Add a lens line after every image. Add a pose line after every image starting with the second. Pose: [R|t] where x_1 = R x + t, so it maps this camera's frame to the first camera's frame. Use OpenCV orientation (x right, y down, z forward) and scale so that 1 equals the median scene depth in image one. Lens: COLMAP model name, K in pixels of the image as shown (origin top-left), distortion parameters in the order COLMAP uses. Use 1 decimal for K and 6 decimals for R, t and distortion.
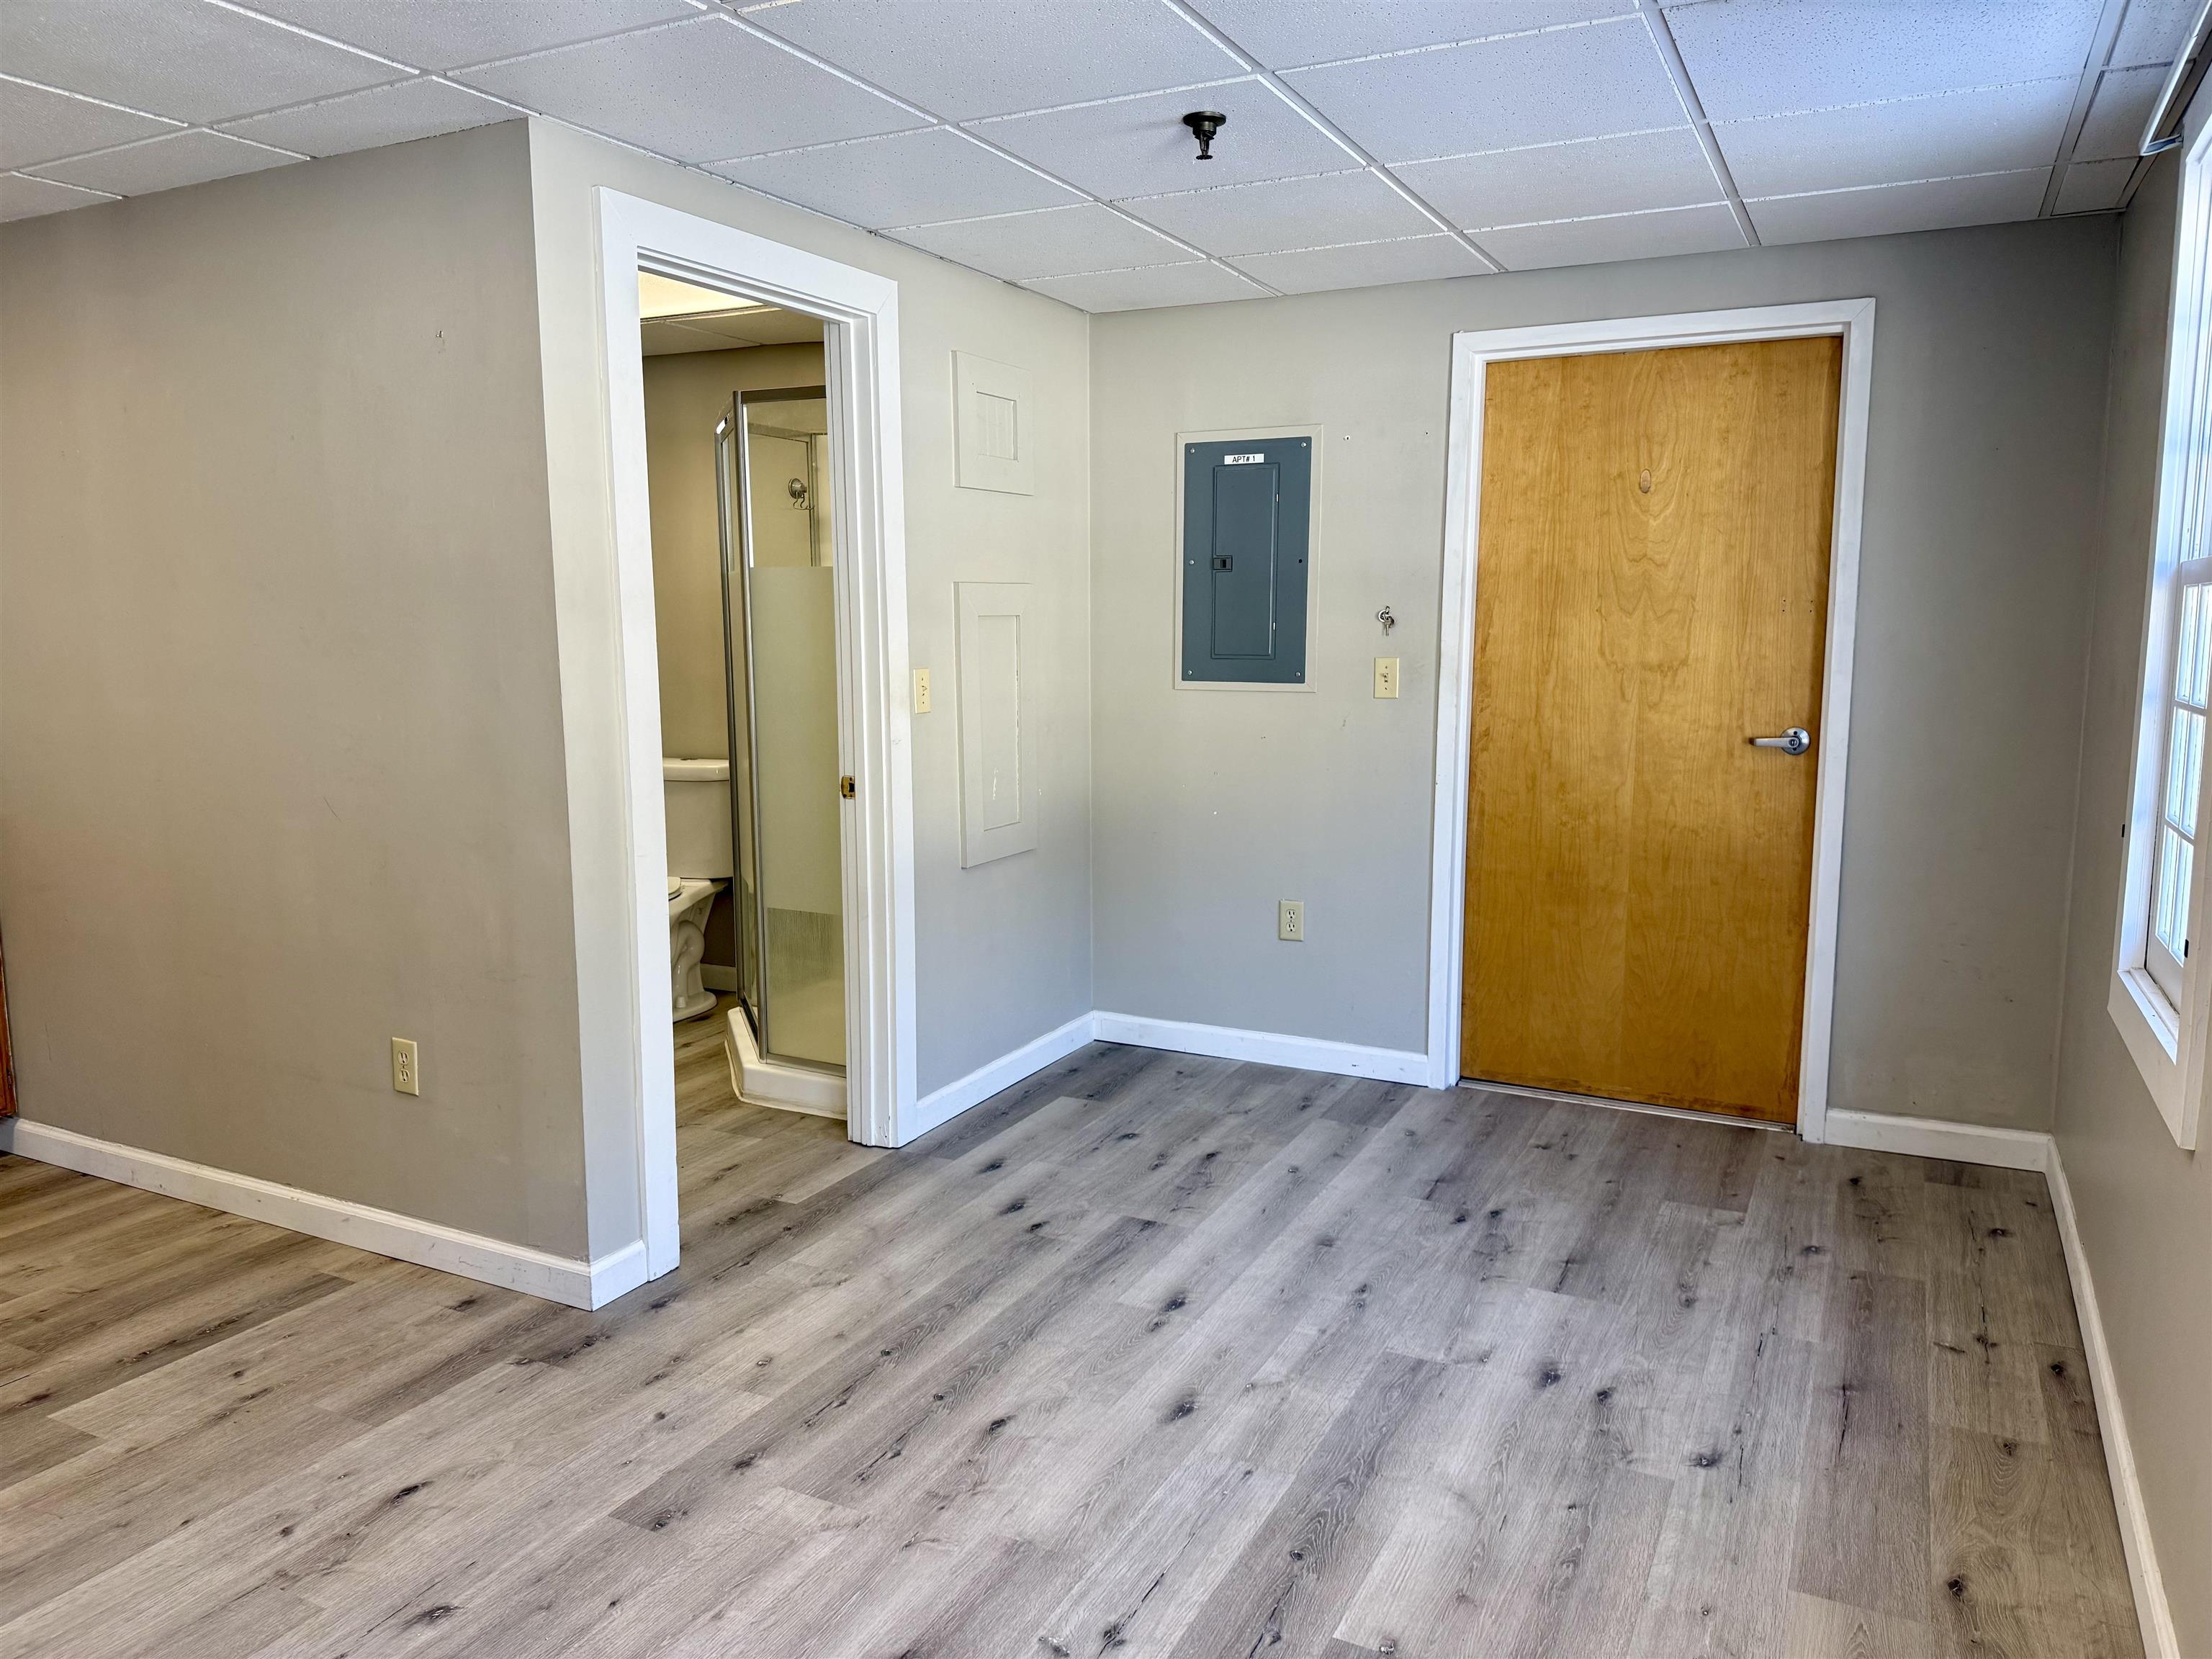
lens RADIAL K [[1569.4, 0, 1120.7], [0, 1569.4, 827.5], [0, 0, 1]] dist [0.052104, -0.036987]
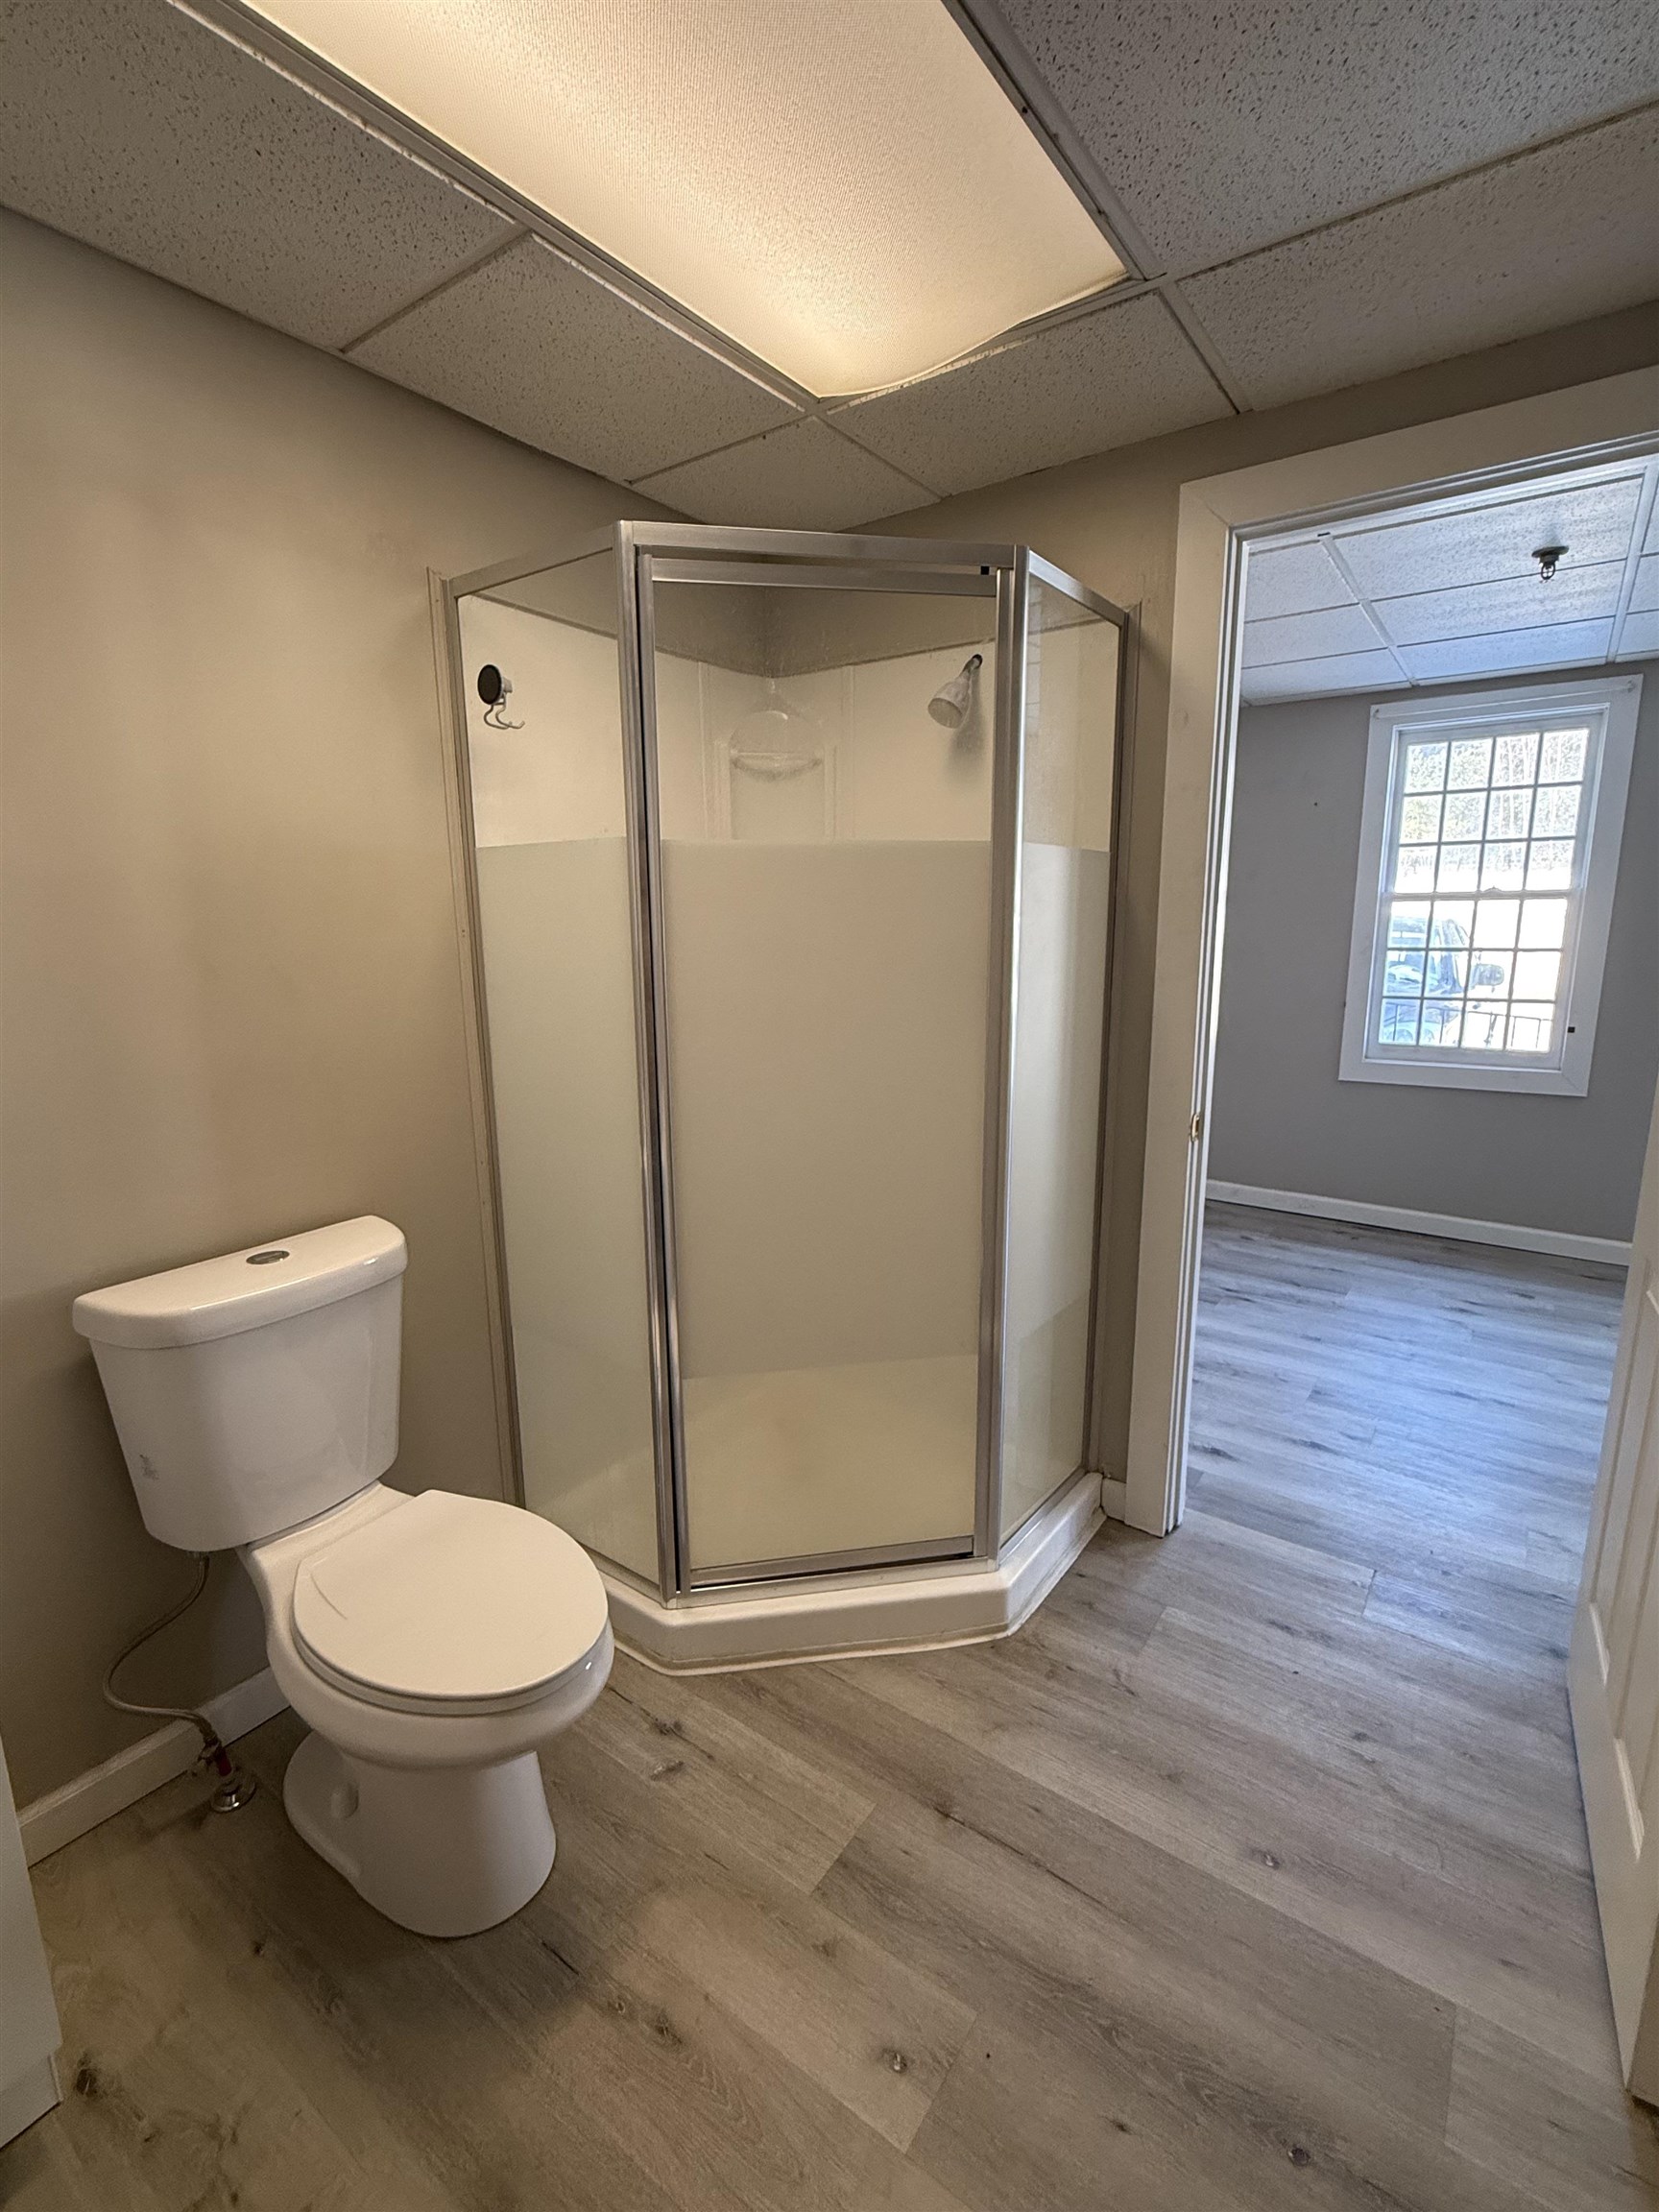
lens RADIAL K [[980.9, 0, 828.8], [0, 980.9, 1117.9], [0, 0, 1]] dist [-0.002738, -0.000909]
pose [[0.164262, -0.195903, 0.966768, -0.825431], [0.146151, 0.974097, 0.172556, -0.172232], [-0.975530, 0.112950, 0.188638, 1.289494]]
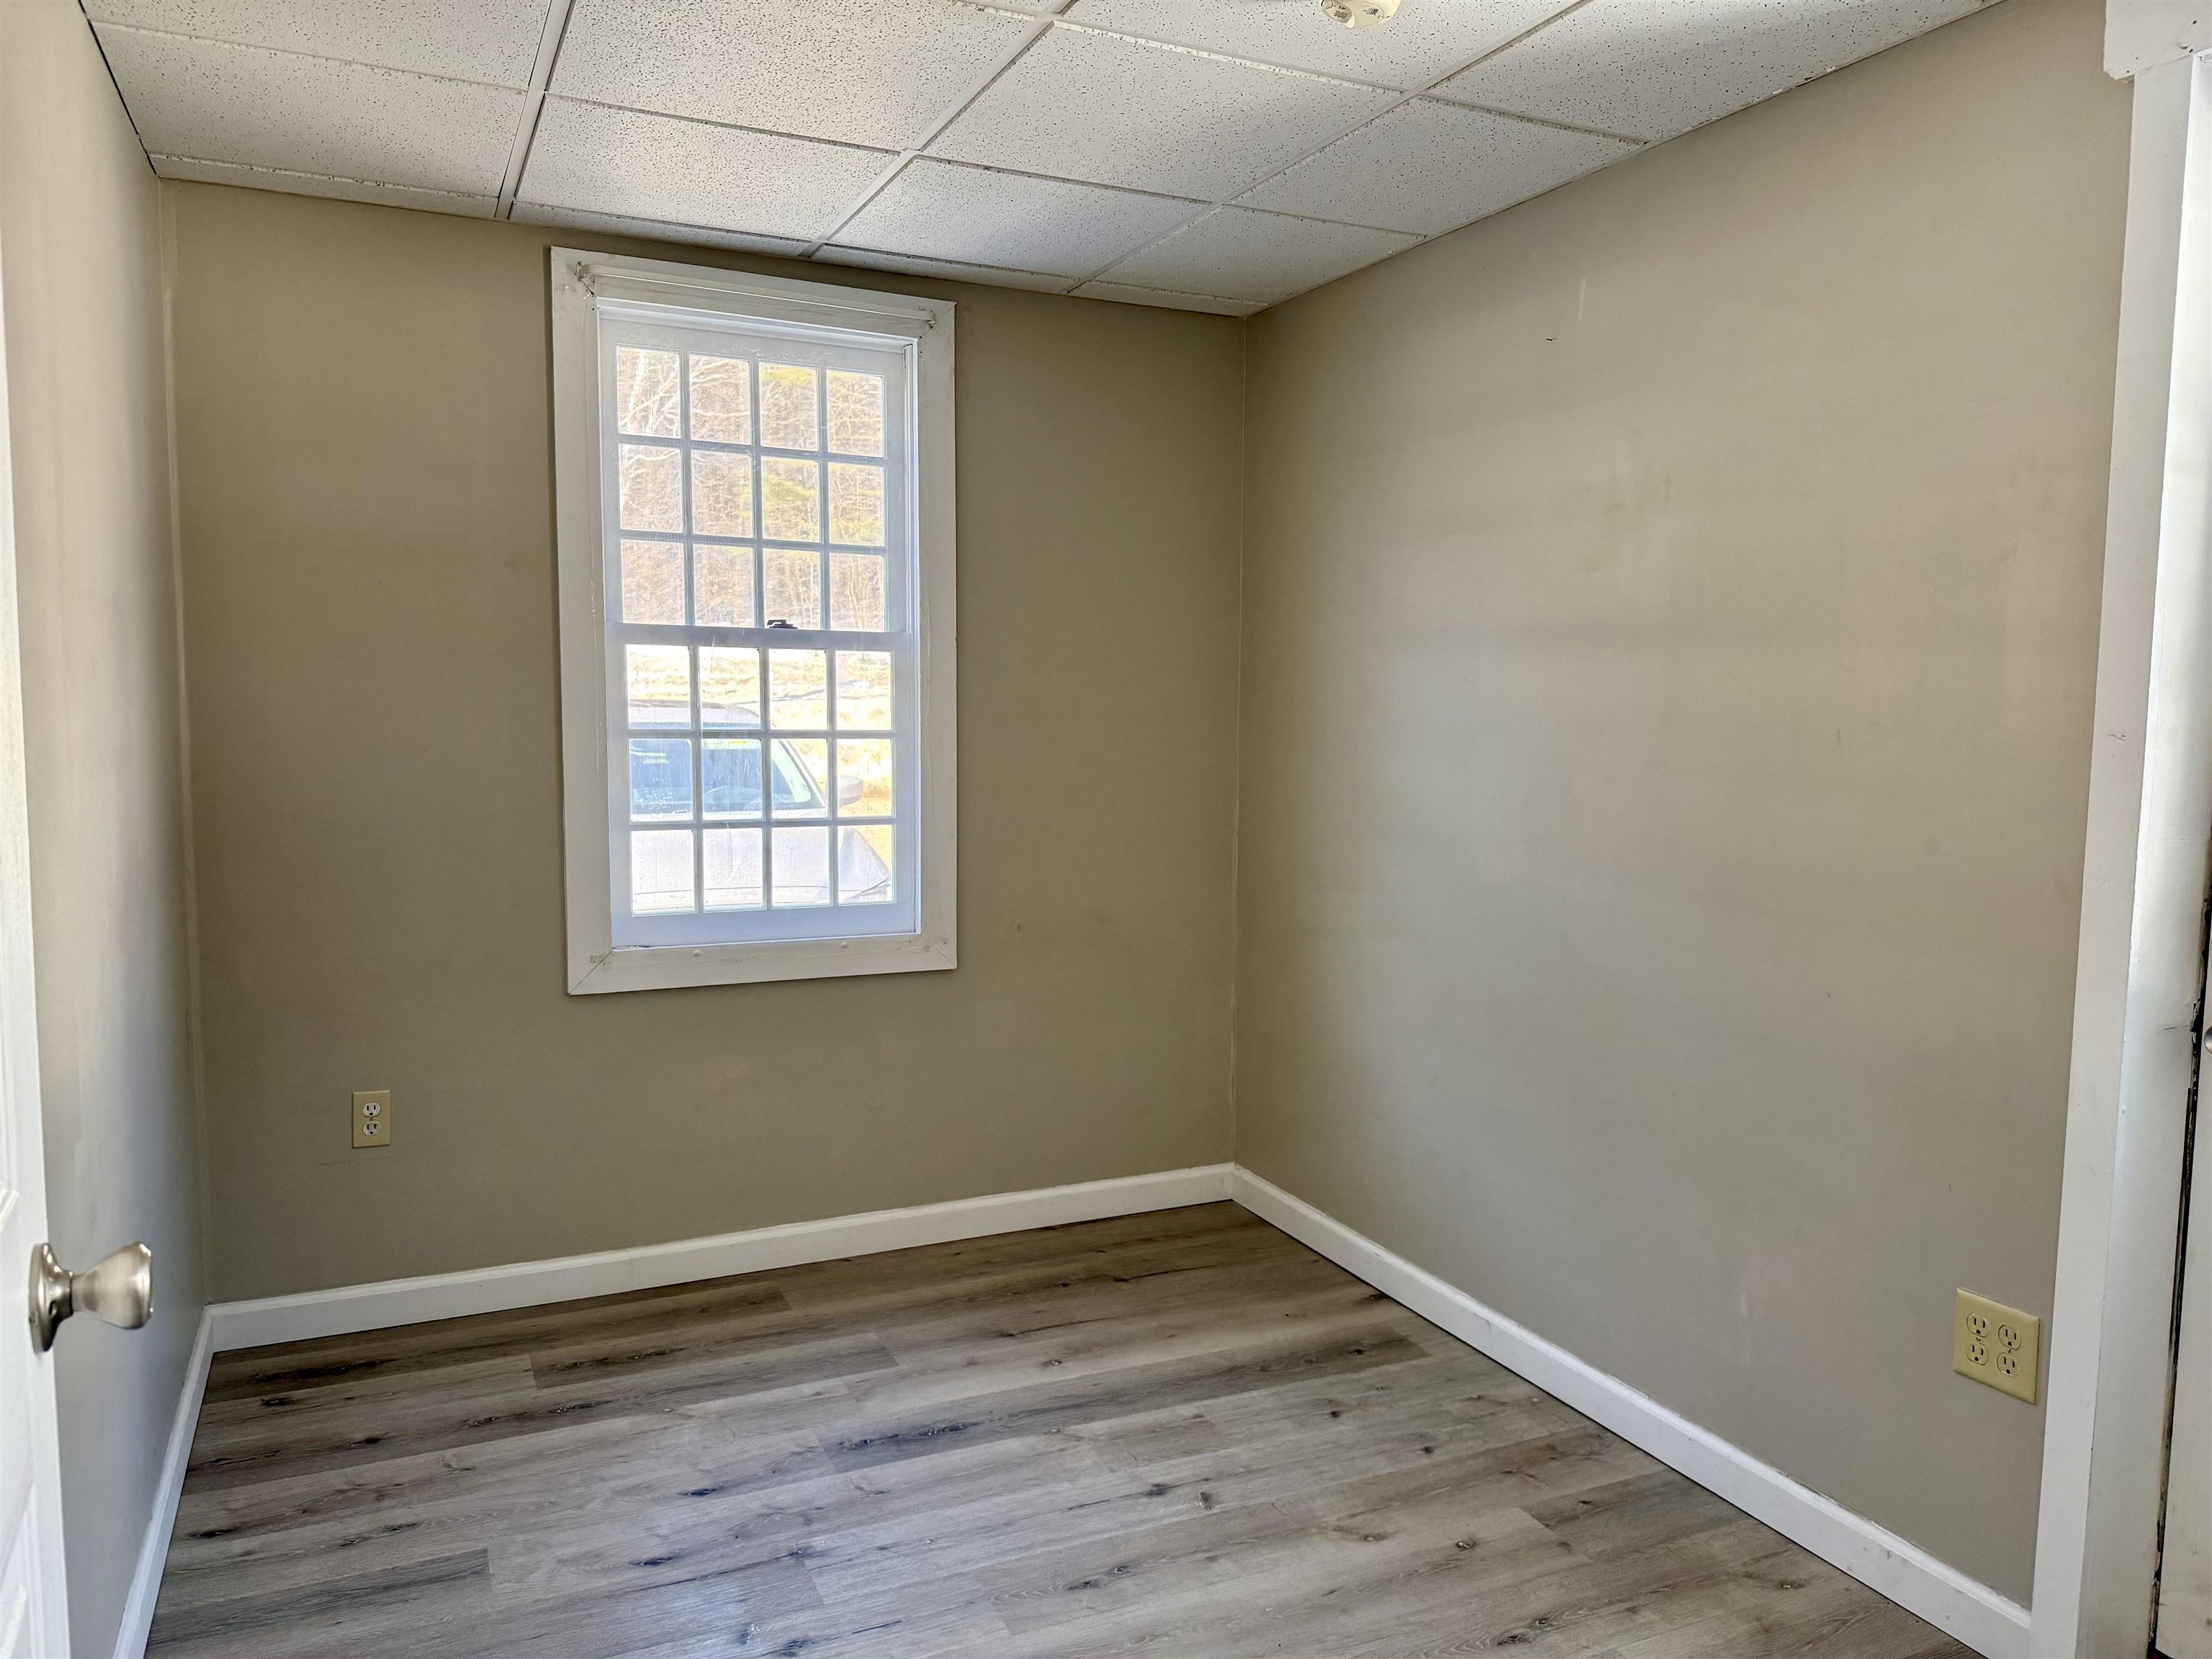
lens RADIAL K [[1569.4, 0, 1120.3], [0, 1569.4, 830.4], [0, 0, 1]] dist [0.052104, -0.036987]
pose [[-0.788521, -0.063841, 0.611685, -0.346554], [0.069828, 0.978872, 0.192179, -0.173684], [-0.611030, 0.194250, -0.767404, 1.414569]]
